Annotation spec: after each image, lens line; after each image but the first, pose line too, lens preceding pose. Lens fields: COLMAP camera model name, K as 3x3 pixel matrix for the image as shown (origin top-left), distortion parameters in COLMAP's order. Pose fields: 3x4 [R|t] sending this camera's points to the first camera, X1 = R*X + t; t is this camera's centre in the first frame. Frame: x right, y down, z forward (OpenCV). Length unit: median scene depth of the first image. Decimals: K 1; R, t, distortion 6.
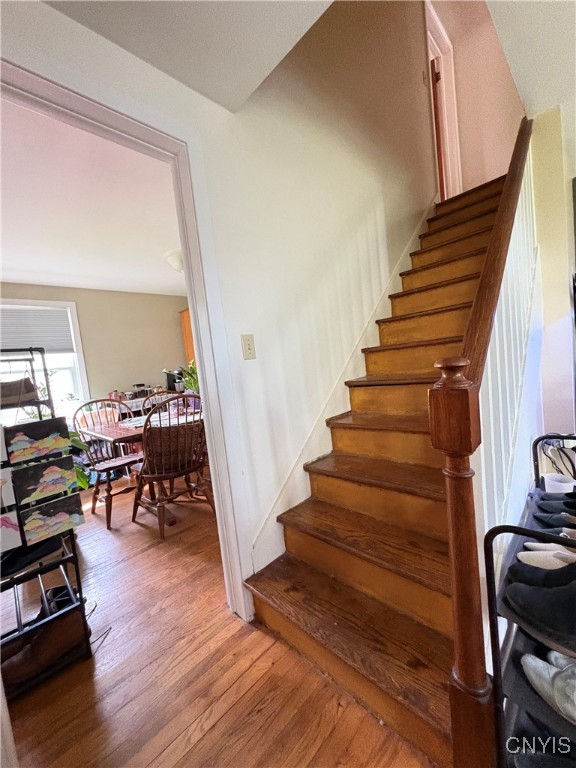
lens RADIAL K [[305.2, 0, 288.0], [0, 305.2, 384.0], [0, 0, 1]] dist [0.001642, -0.000050]
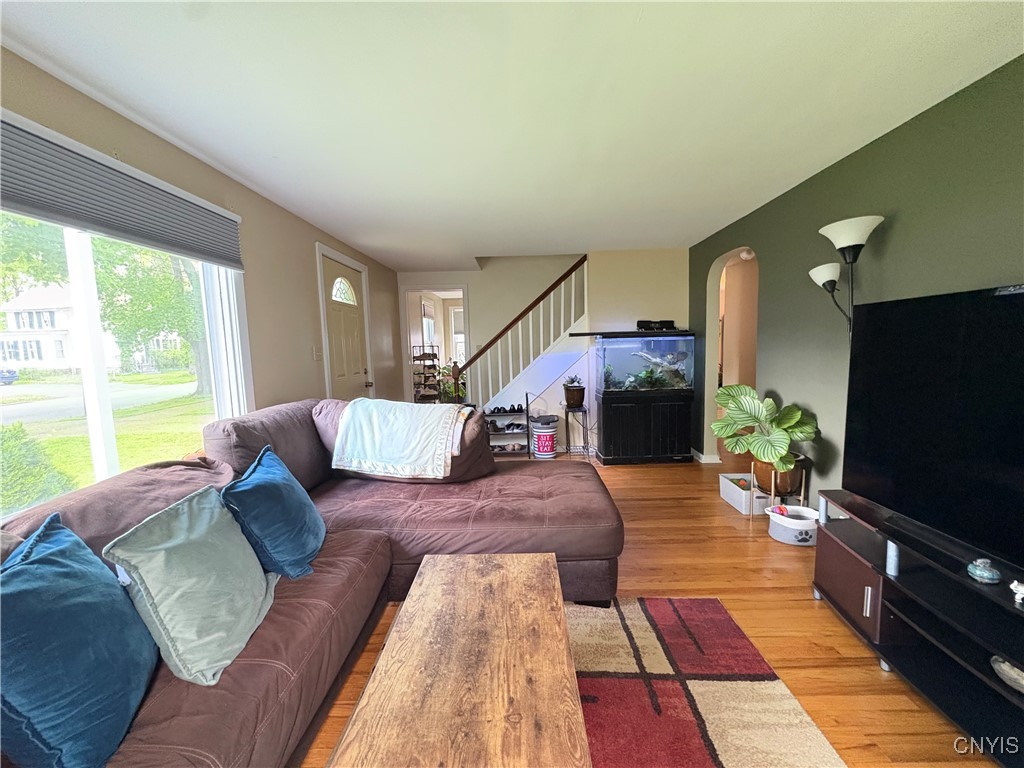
lens RADIAL K [[405.8, 0, 512.2], [0, 405.8, 388.4], [0, 0, 1]] dist [0.009004, -0.000354]
pose [[0.696501, 0.165167, -0.698288, 1.174653], [-0.095475, 0.985827, 0.137948, -0.129175], [0.711175, -0.029412, 0.702399, -0.623651]]
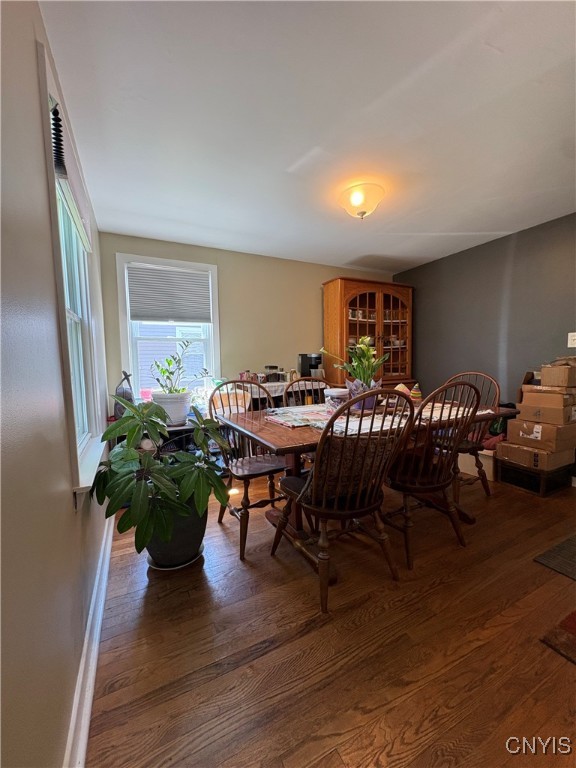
lens RADIAL K [[305.2, 0, 288.0], [0, 305.2, 384.0], [0, 0, 1]] dist [0.001642, -0.000050]
pose [[0.949711, 0.113024, -0.292019, -0.217326], [-0.106717, 0.993582, 0.037489, 0.015961], [0.294382, -0.004440, 0.955677, 0.233913]]
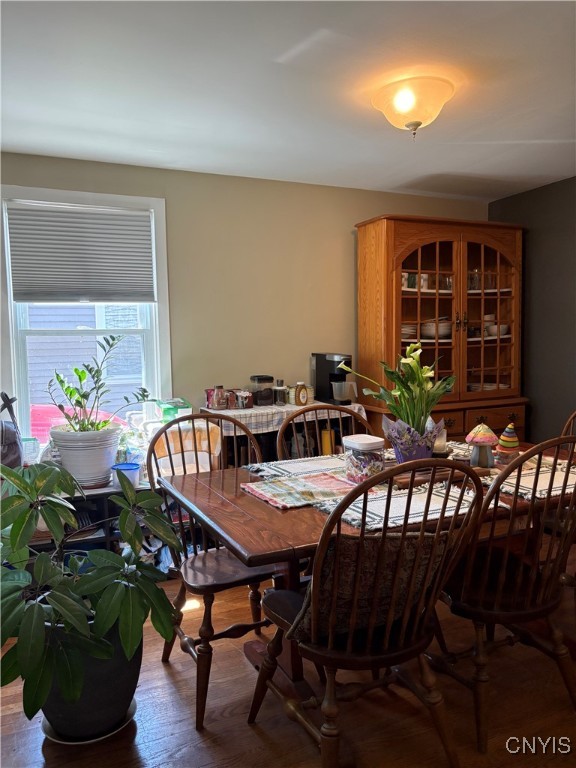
lens RADIAL K [[582.8, 0, 288.0], [0, 582.8, 384.0], [0, 0, 1]] dist [0.027260, -0.007229]
pose [[0.938540, 0.118911, -0.324041, -0.176394], [-0.107570, 0.992797, 0.052758, -0.043933], [0.327980, -0.014658, 0.944571, 0.181245]]
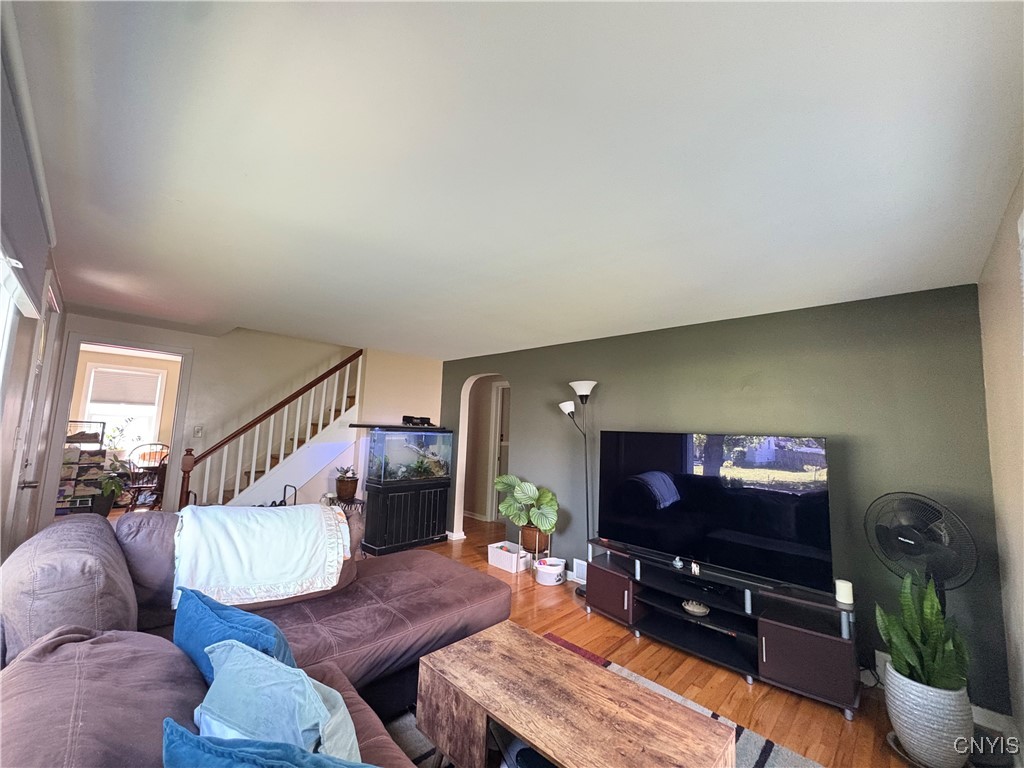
lens RADIAL K [[406.9, 0, 512.0], [0, 406.9, 384.0], [0, 0, 1]] dist [0.001642, -0.000050]
pose [[0.988517, 0.150729, 0.010711, 0.869231], [-0.146399, 0.972853, -0.179233, -0.107961], [-0.037436, 0.175607, 0.983748, -0.894907]]
